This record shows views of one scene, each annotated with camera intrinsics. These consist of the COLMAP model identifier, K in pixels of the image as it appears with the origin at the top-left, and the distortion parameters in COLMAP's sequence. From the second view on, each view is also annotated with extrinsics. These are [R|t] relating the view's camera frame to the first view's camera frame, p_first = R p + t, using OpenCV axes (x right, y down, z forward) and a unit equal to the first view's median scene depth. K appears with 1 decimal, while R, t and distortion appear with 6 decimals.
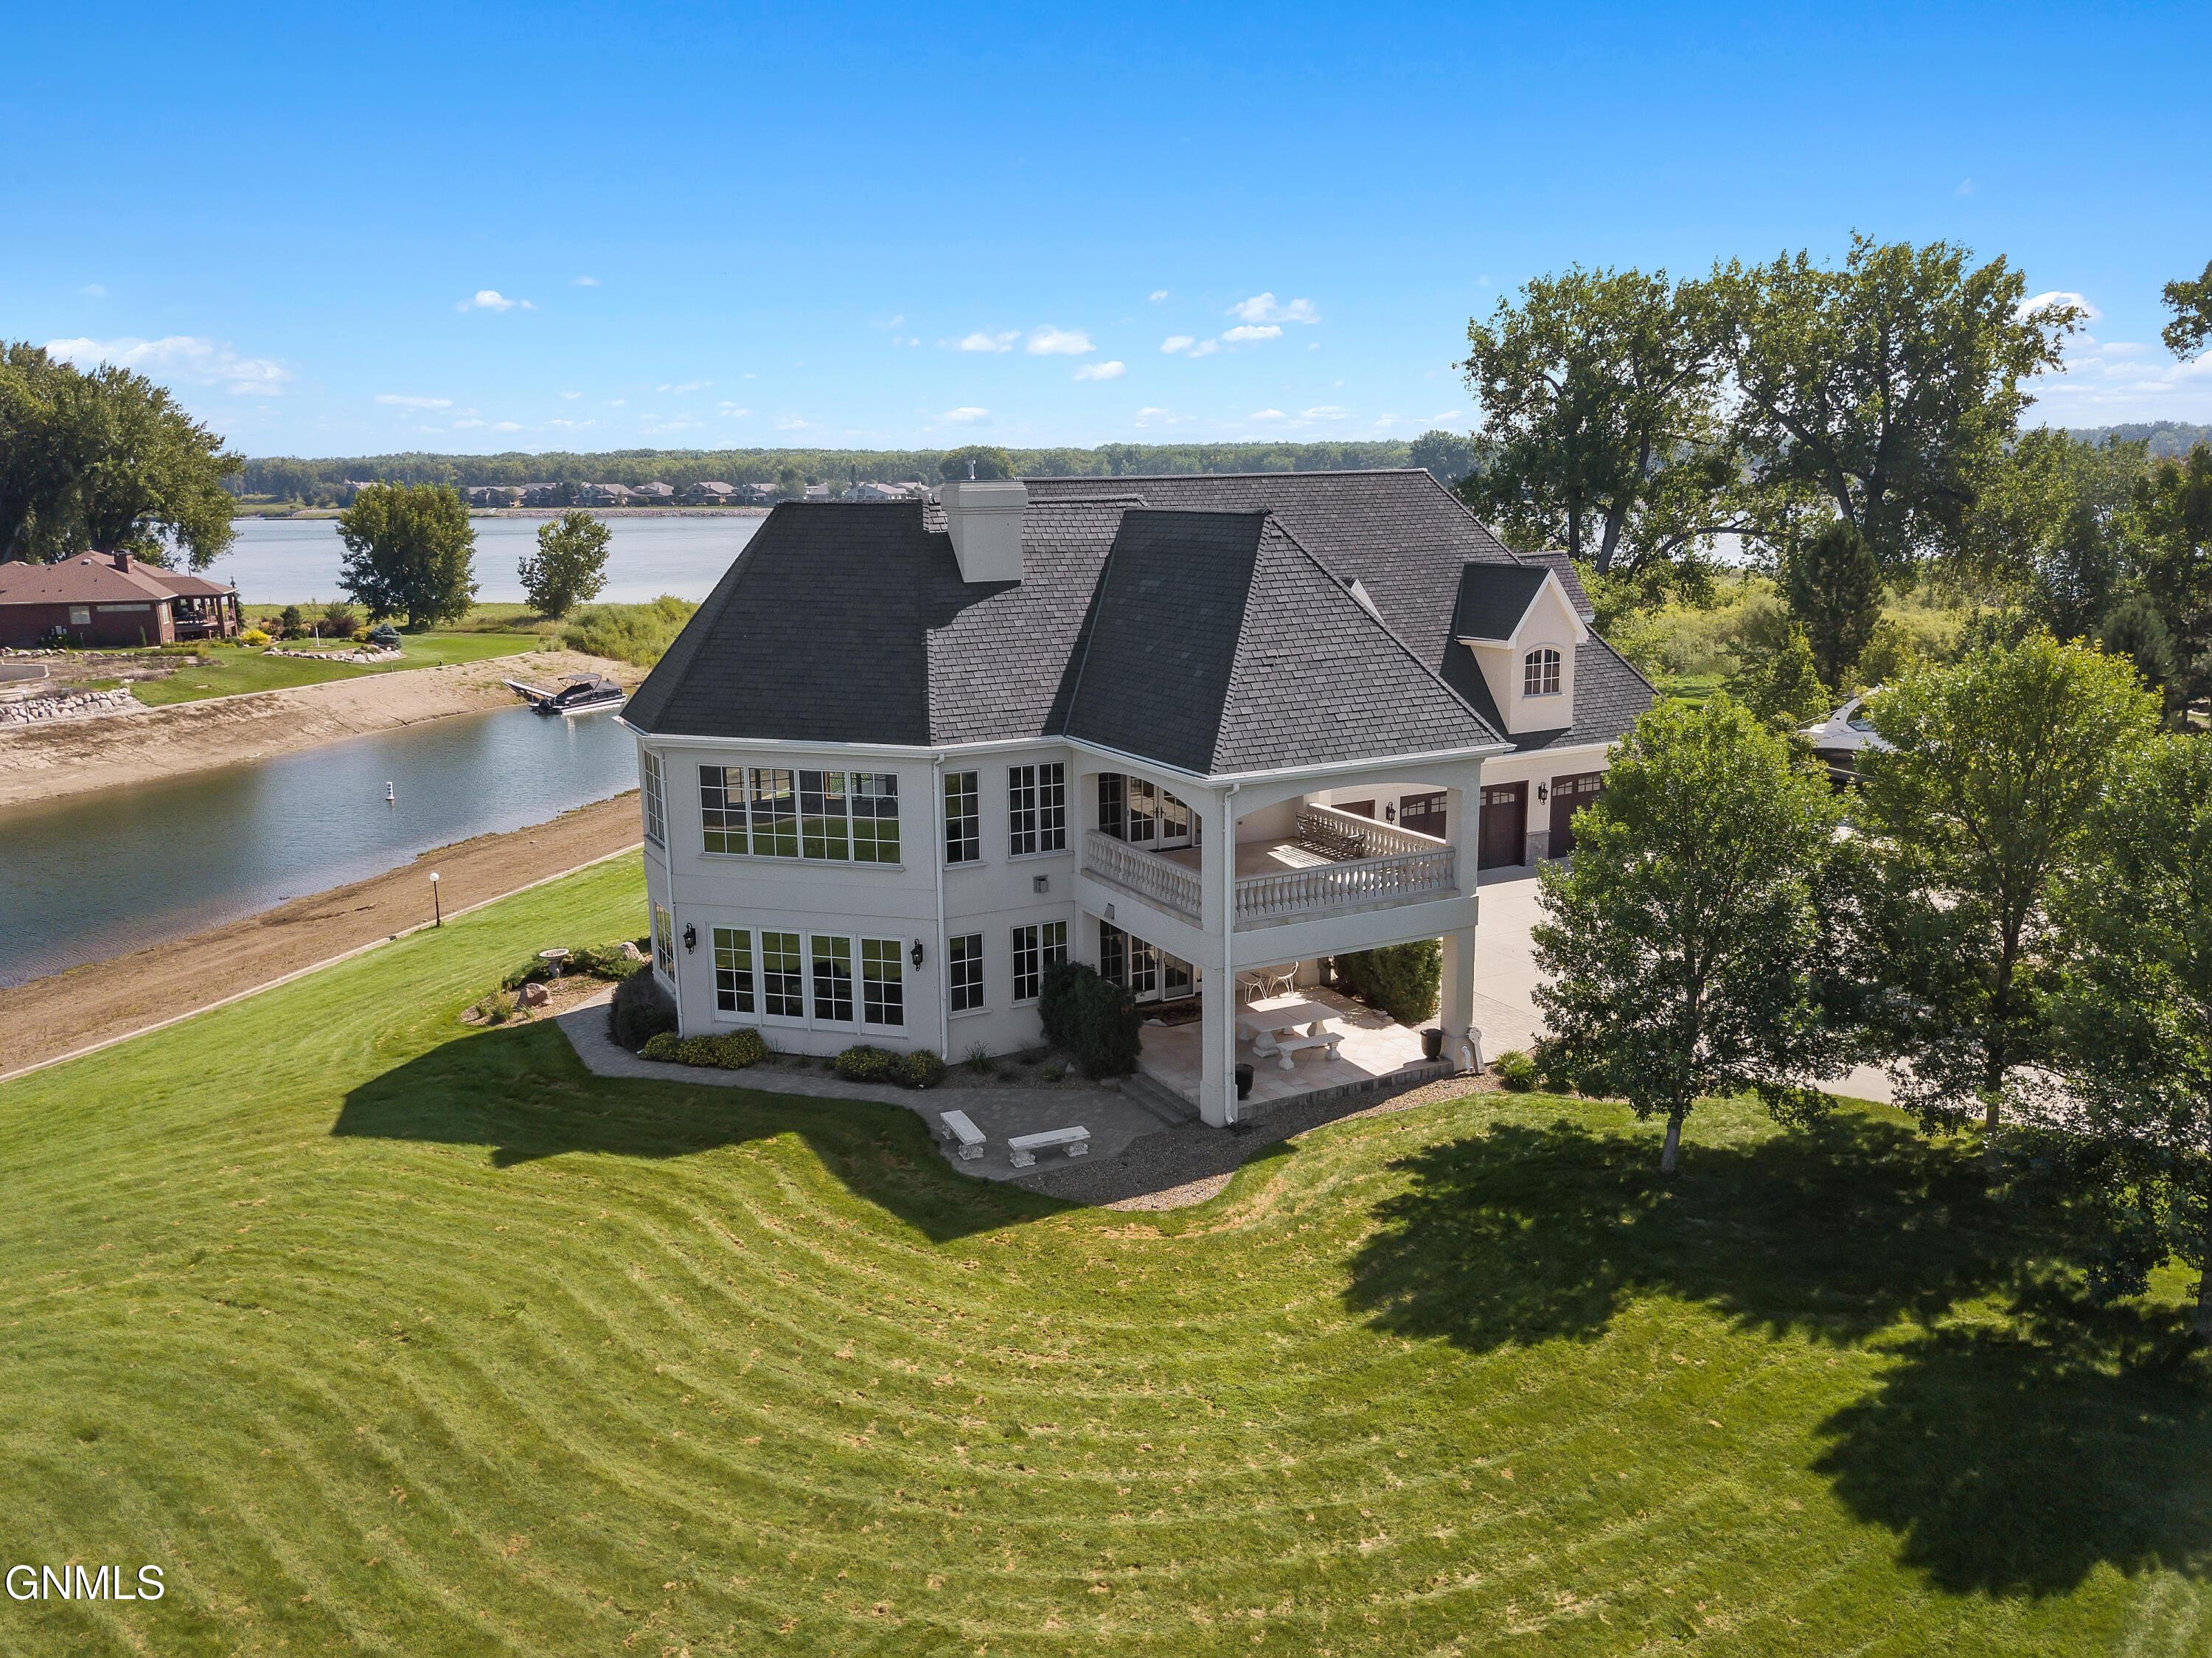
lens RADIAL K [[1689.7, 0, 1106.0], [0, 1689.7, 829.0], [0, 0, 1]] dist [0.030688, -0.004031]
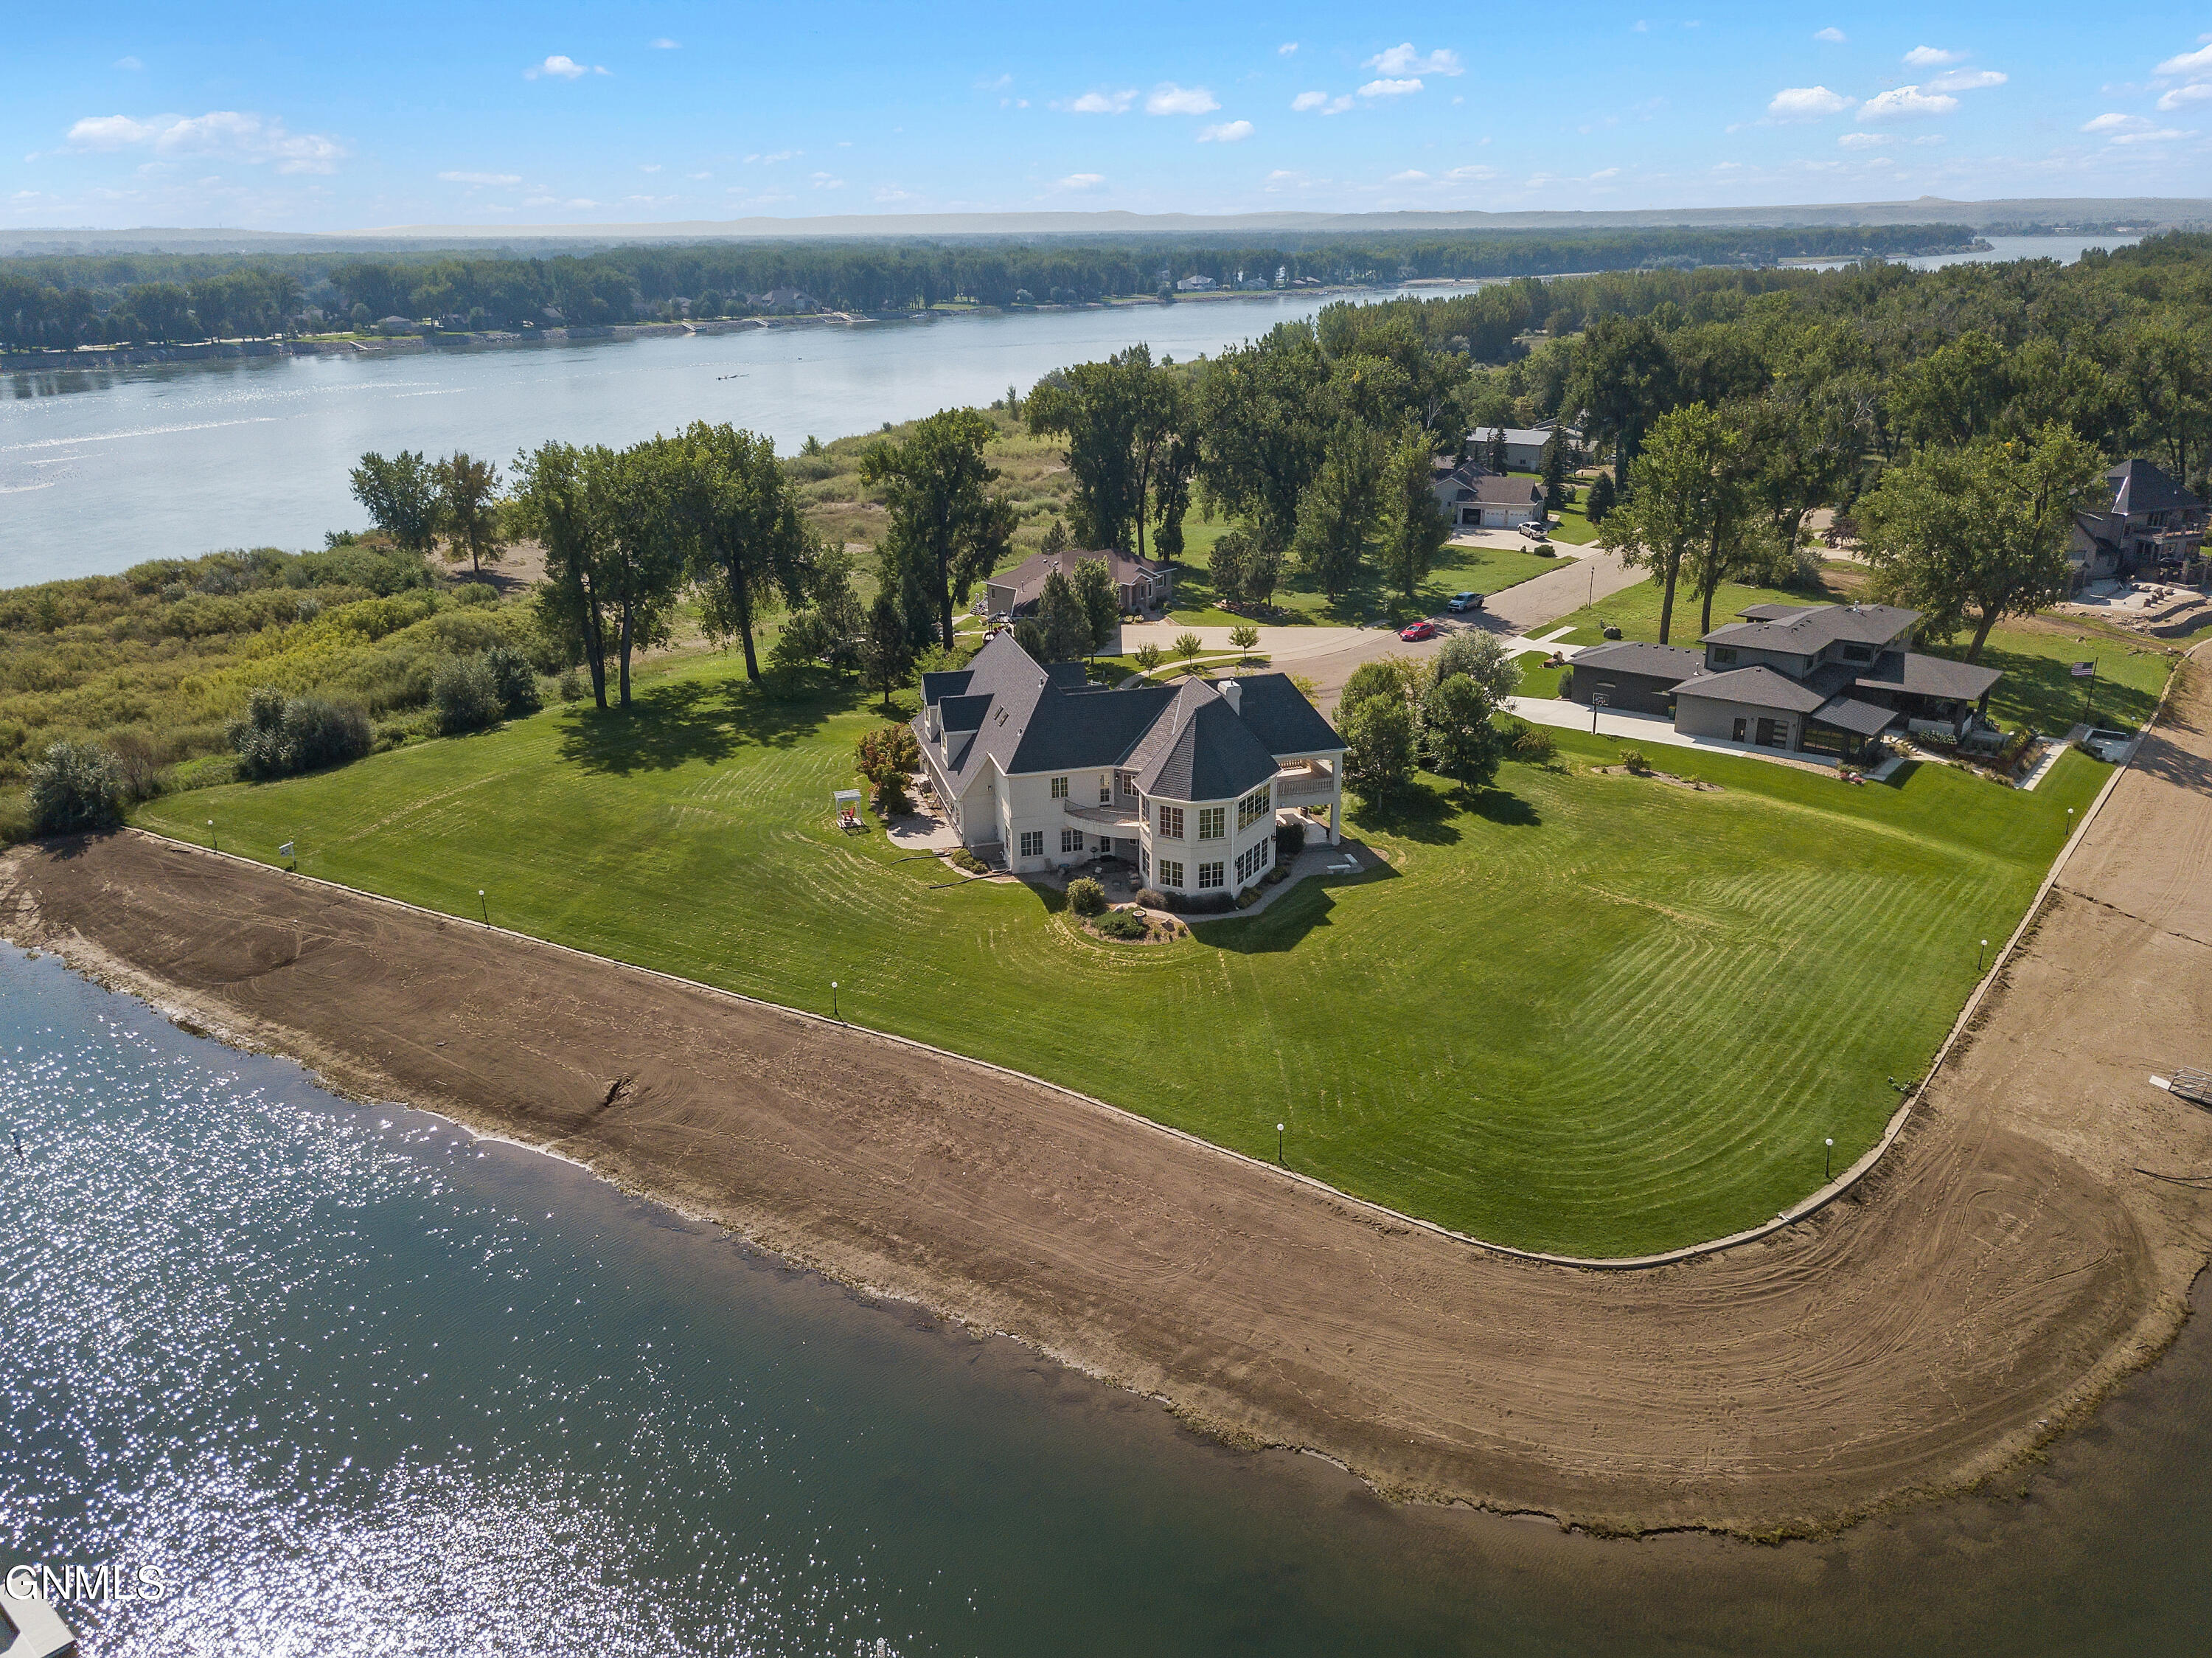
lens RADIAL K [[1662.5, 0, 1106.0], [0, 1662.5, 829.0], [0, 0, 1]] dist [0.029376, 0.000900]
pose [[0.216607, -0.313900, 0.924418, -2.832034], [0.209295, 0.939813, 0.270087, -0.782770], [-0.953560, 0.134973, 0.269268, 0.461364]]
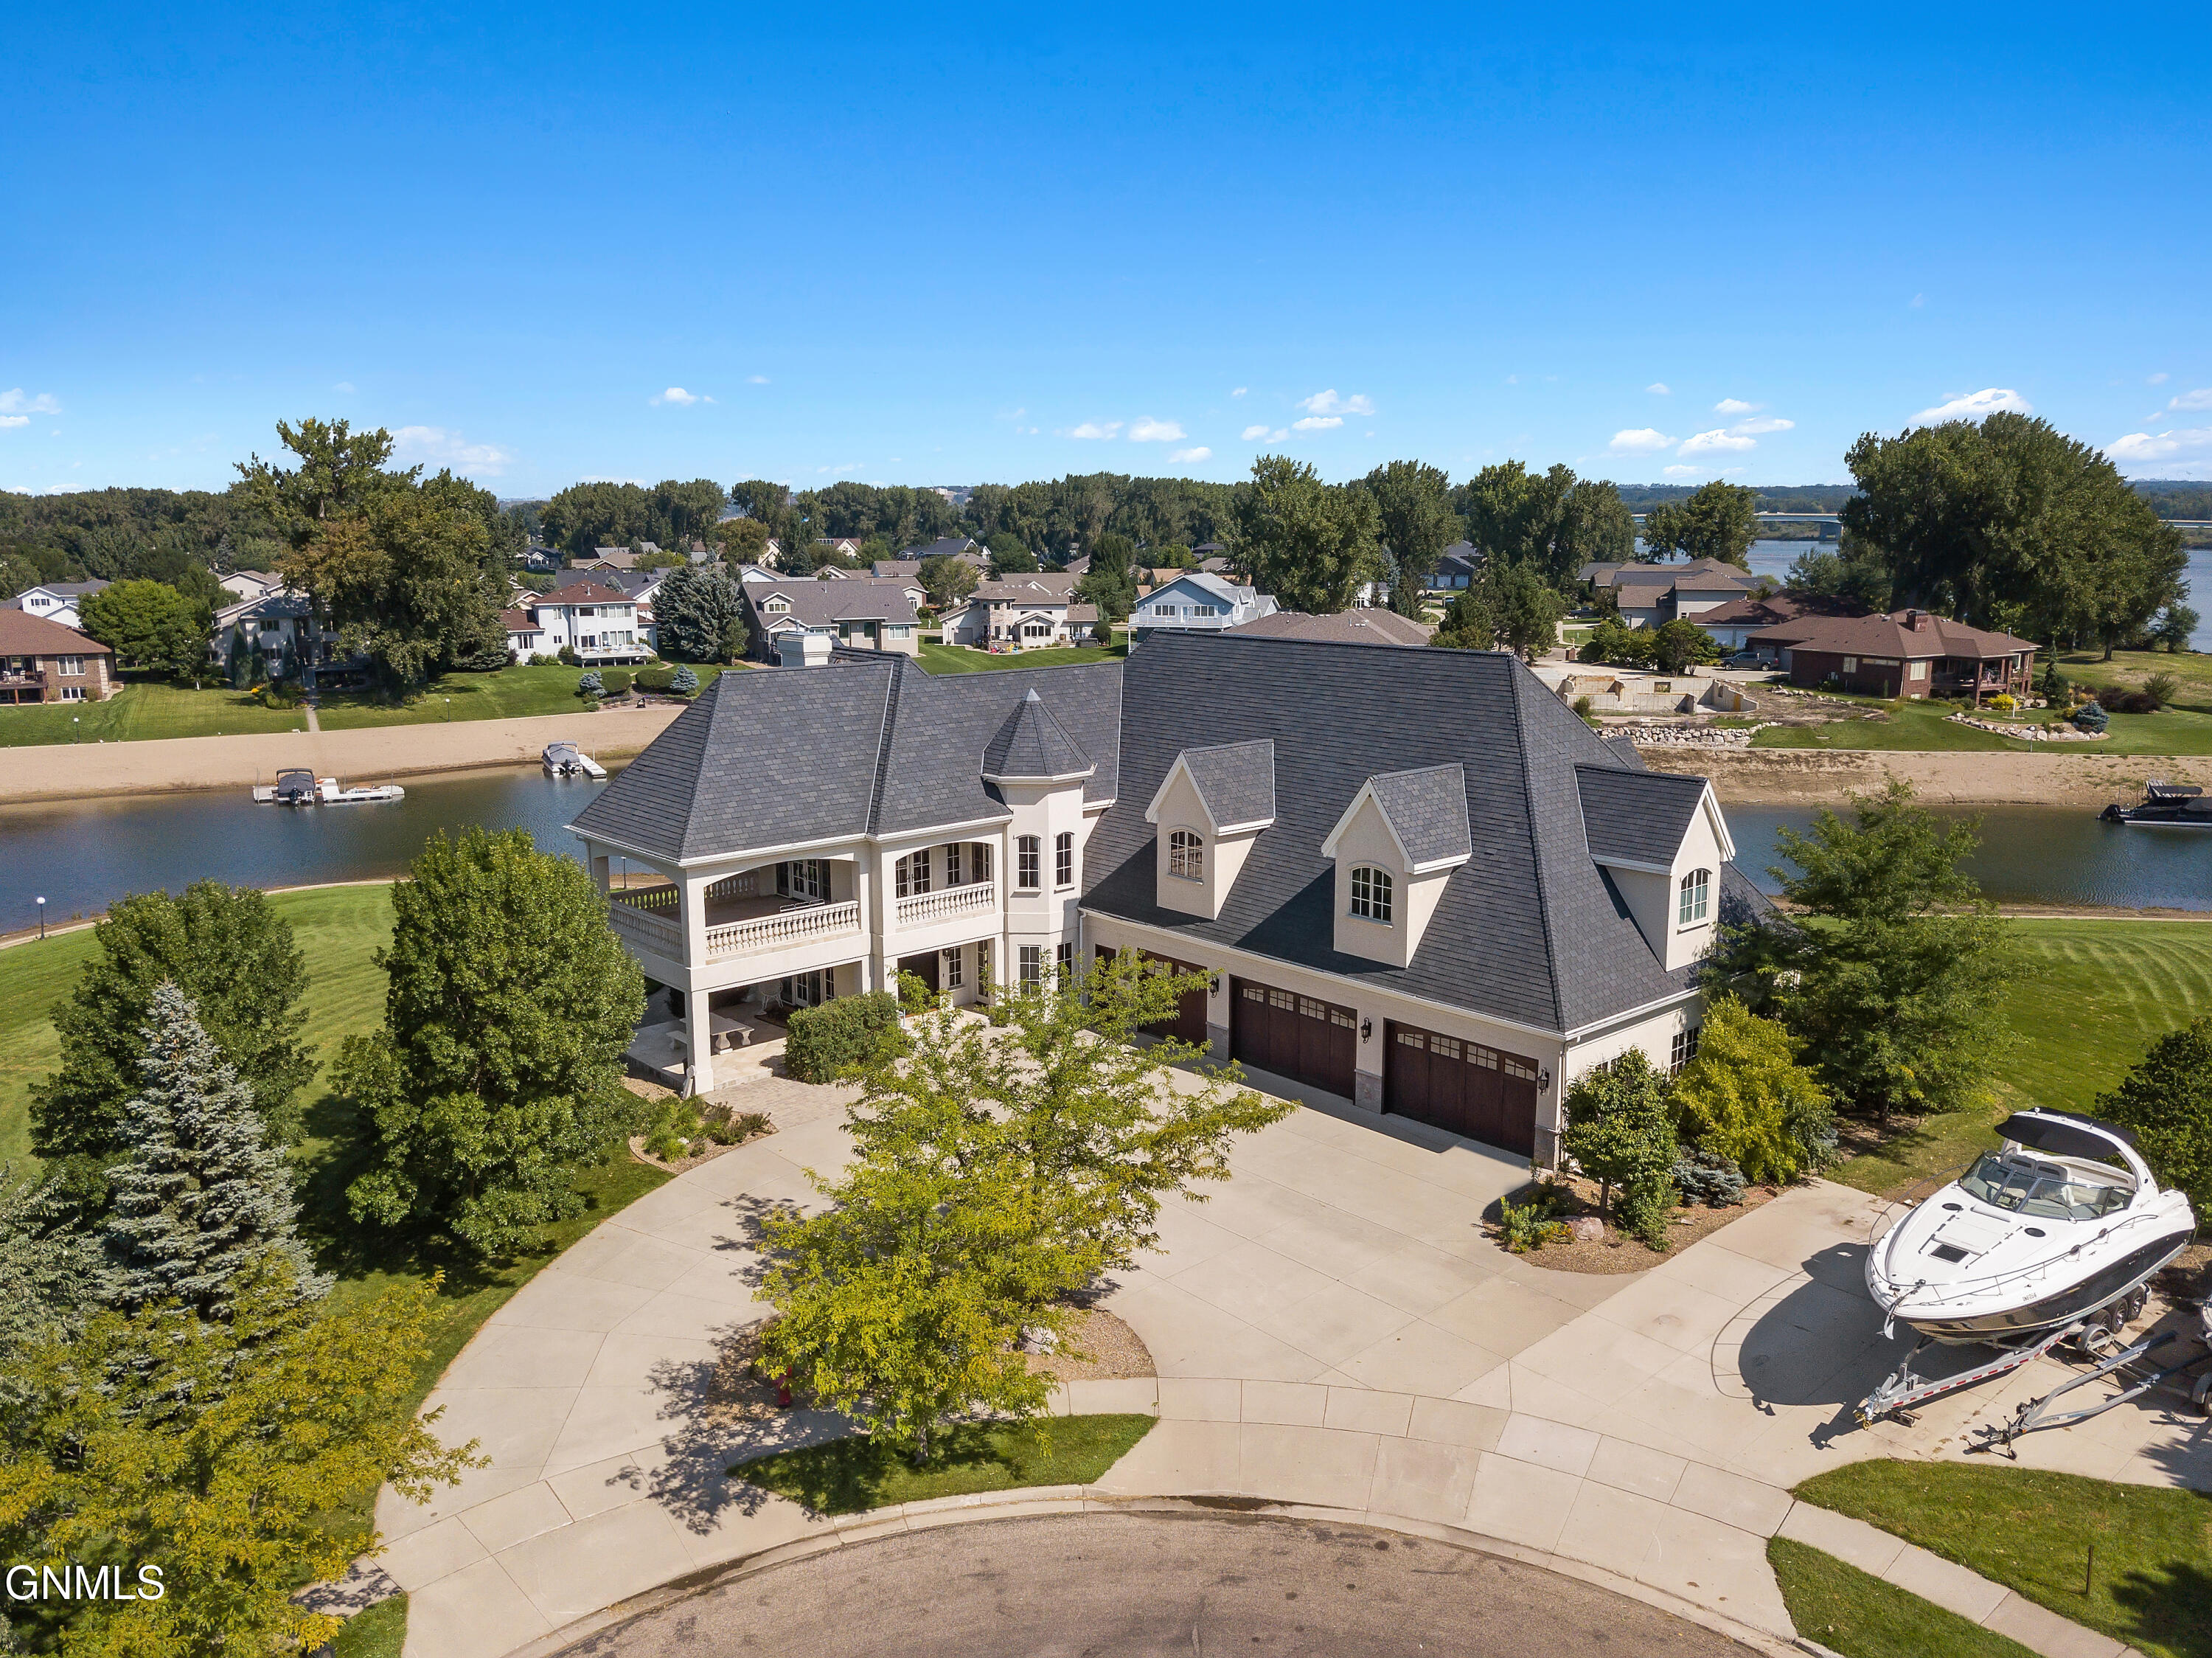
lens RADIAL K [[1689.7, 0, 1106.0], [0, 1689.7, 829.0], [0, 0, 1]] dist [0.030688, -0.004031]
pose [[0.240455, 0.194936, -0.950884, 1.445997], [-0.204460, 0.967819, 0.146705, -0.310020], [0.948882, 0.159141, 0.272574, 0.856001]]
